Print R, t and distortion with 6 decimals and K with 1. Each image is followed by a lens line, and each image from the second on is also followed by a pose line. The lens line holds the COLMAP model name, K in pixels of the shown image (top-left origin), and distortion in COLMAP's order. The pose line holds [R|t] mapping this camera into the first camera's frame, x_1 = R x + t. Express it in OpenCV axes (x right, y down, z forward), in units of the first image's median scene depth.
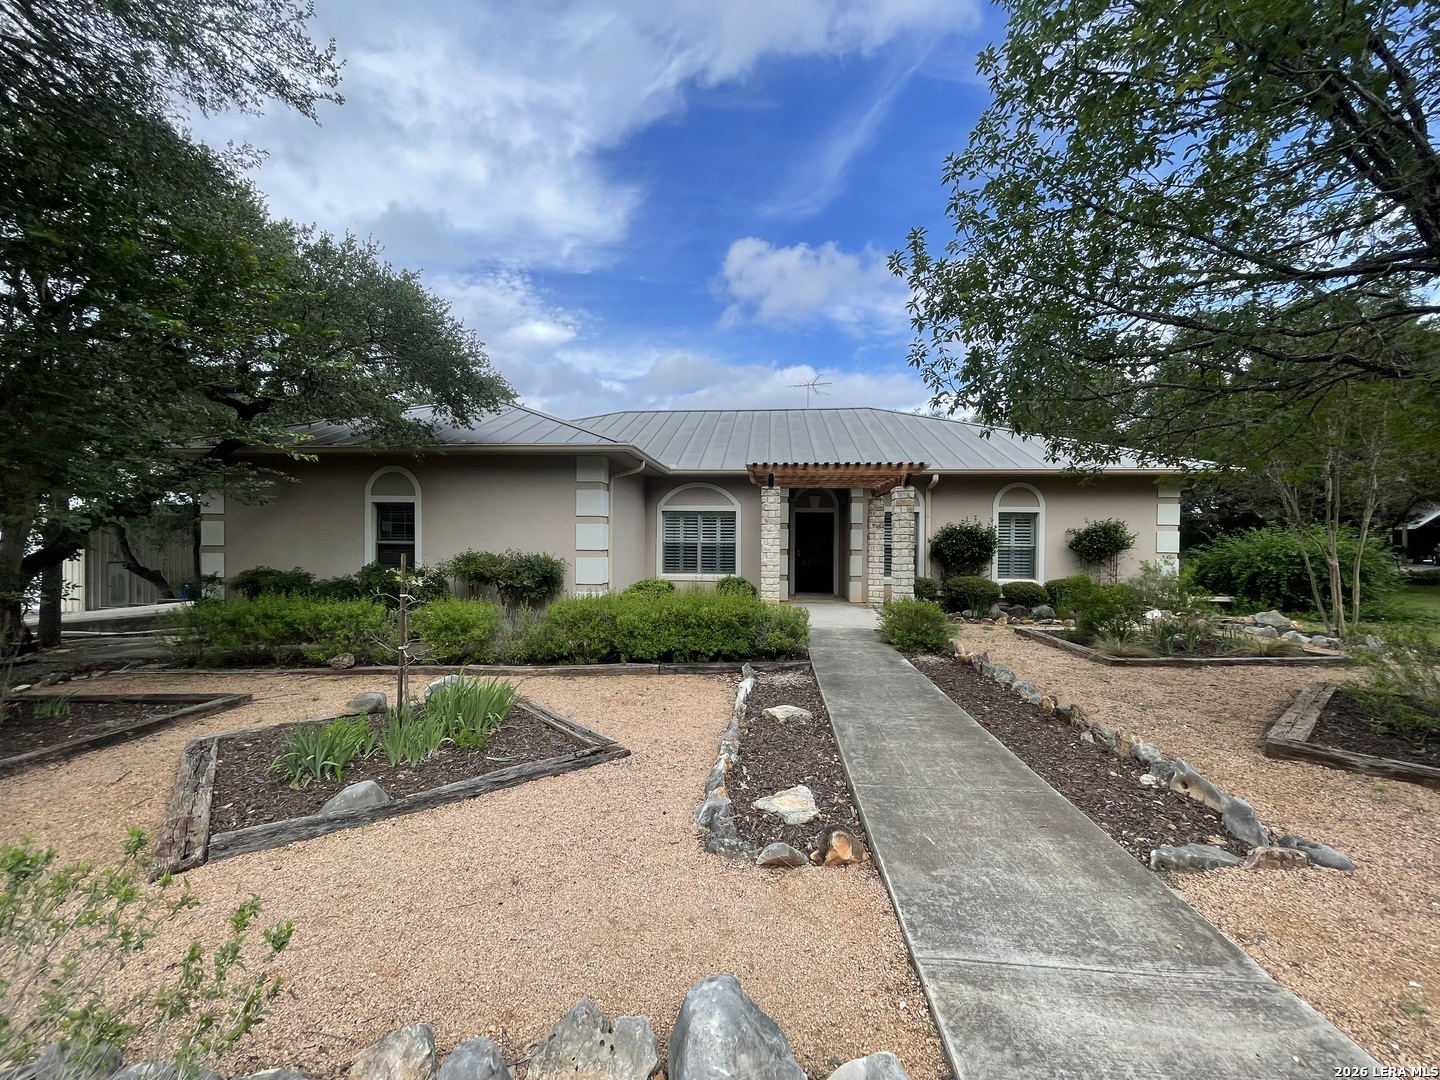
lens RADIAL K [[580.1, 0, 718.8], [0, 580.1, 541.1], [0, 0, 1]] dist [-0.000341, -0.000693]
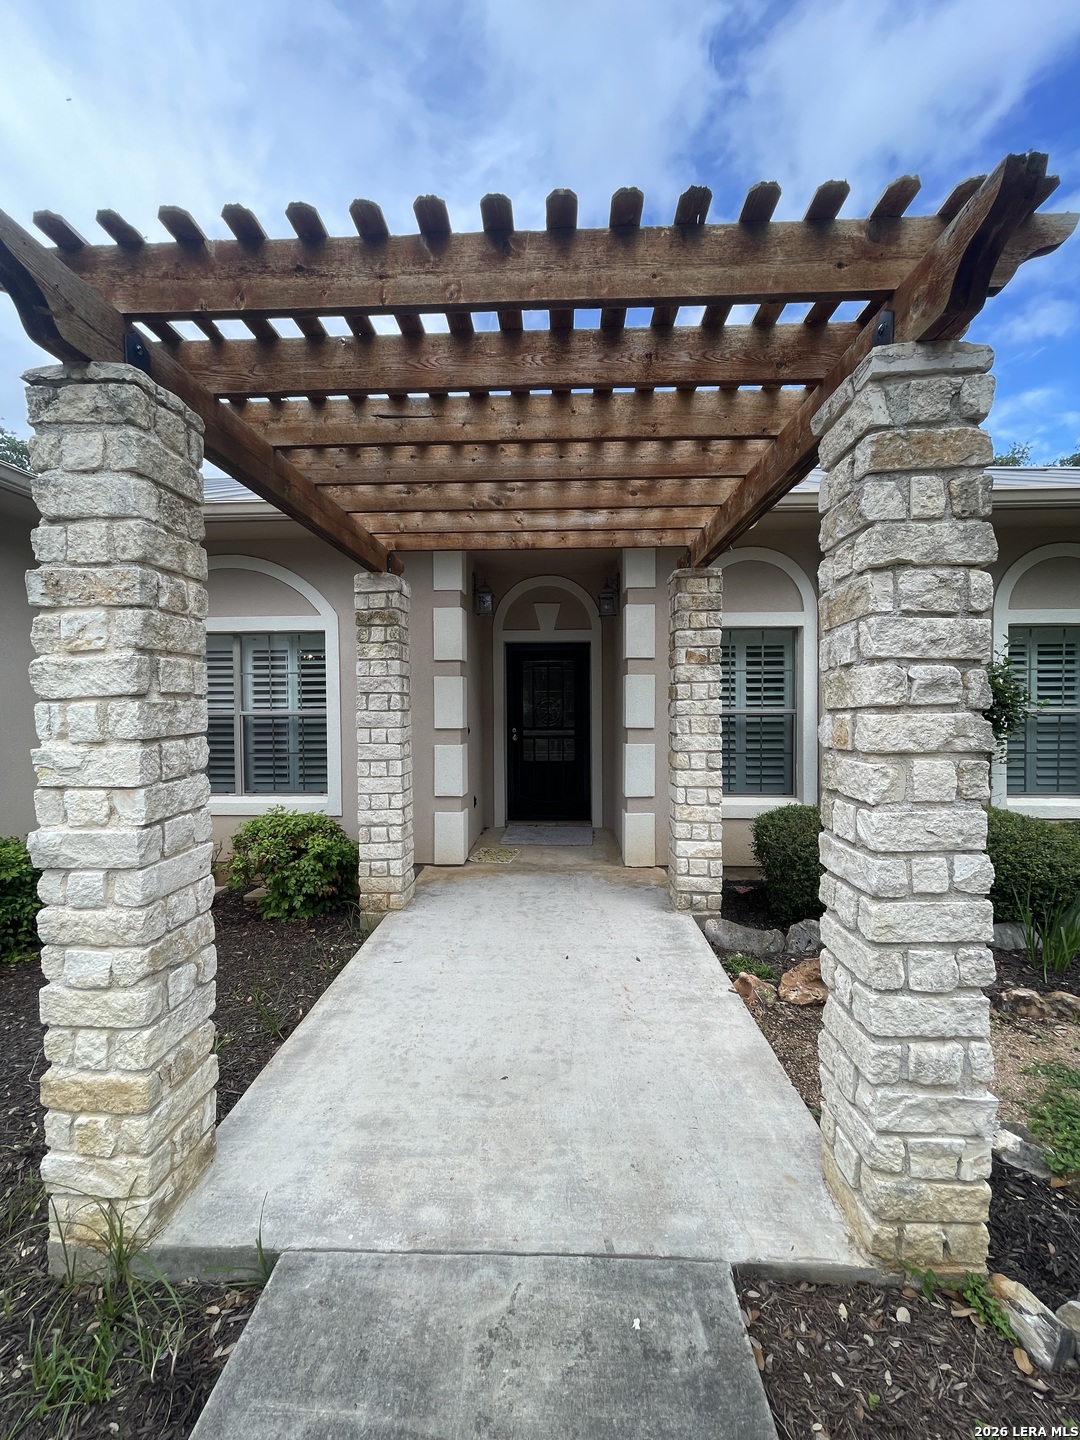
lens RADIAL K [[580.1, 0, 544.5], [0, 580.1, 717.3], [0, 0, 1]] dist [-0.000341, -0.000693]
pose [[0.998421, -0.014498, 0.054270, 0.164499], [0.013379, 0.999691, 0.020936, -0.000898], [-0.054557, -0.020177, 0.998307, 0.664926]]
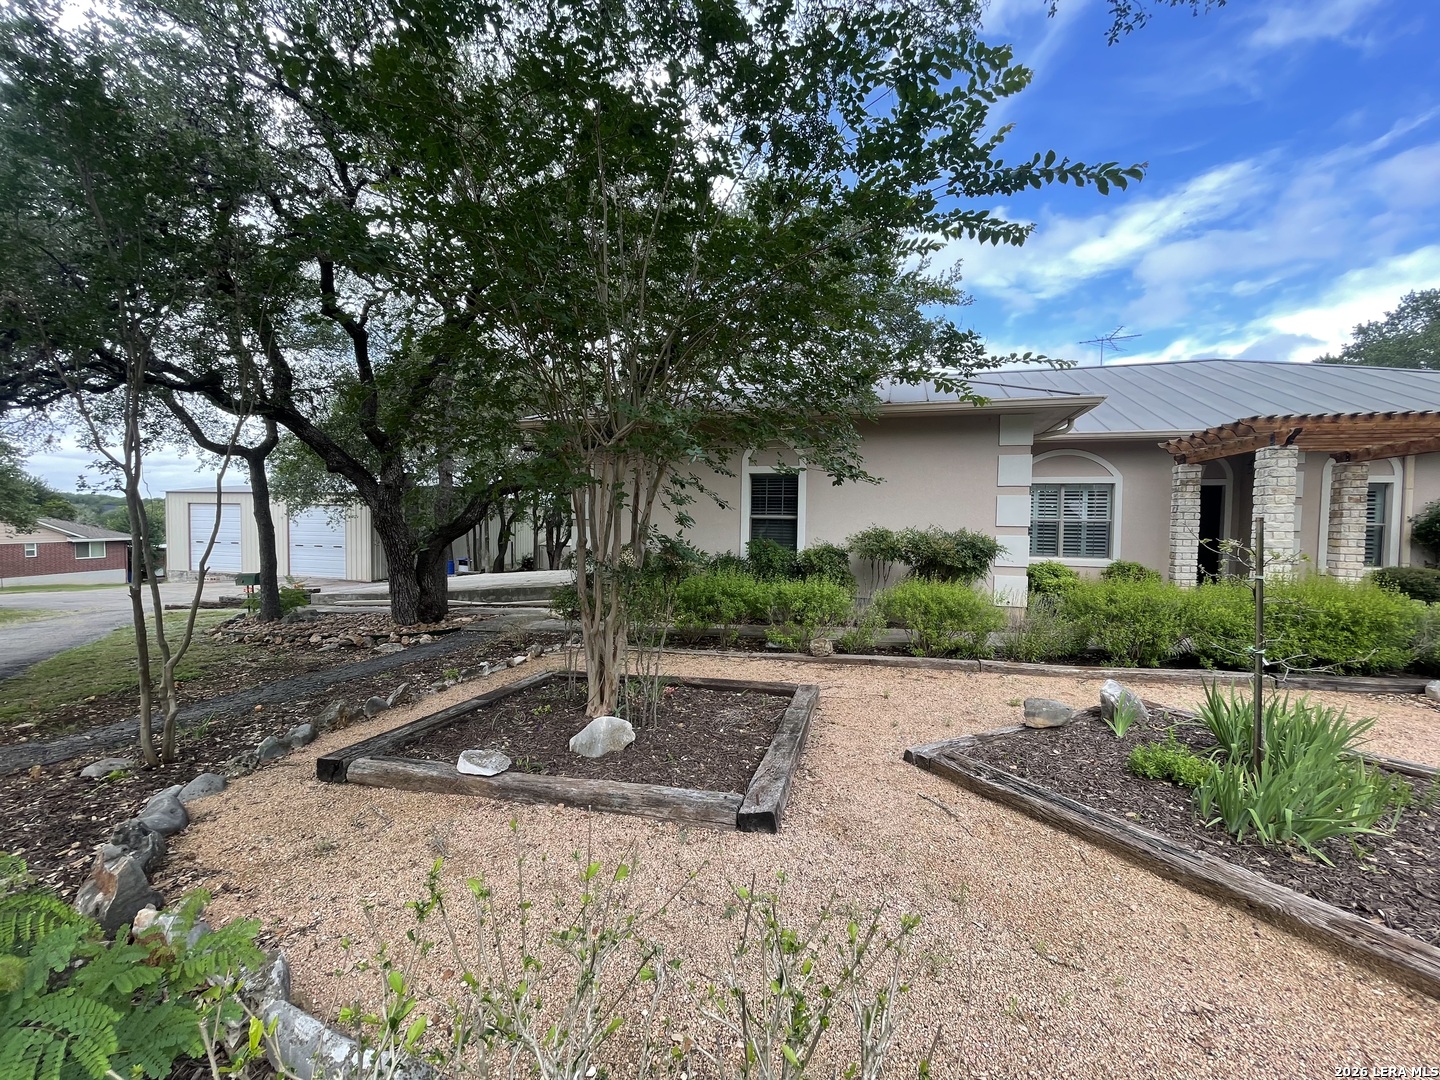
lens RADIAL K [[580.1, 0, 714.7], [0, 580.1, 544.6], [0, 0, 1]] dist [-0.000341, -0.000693]
pose [[0.976793, 0.015132, -0.213649, -0.384594], [-0.007646, 0.999329, 0.035823, 0.011925], [0.214048, -0.033358, 0.976253, 0.064518]]
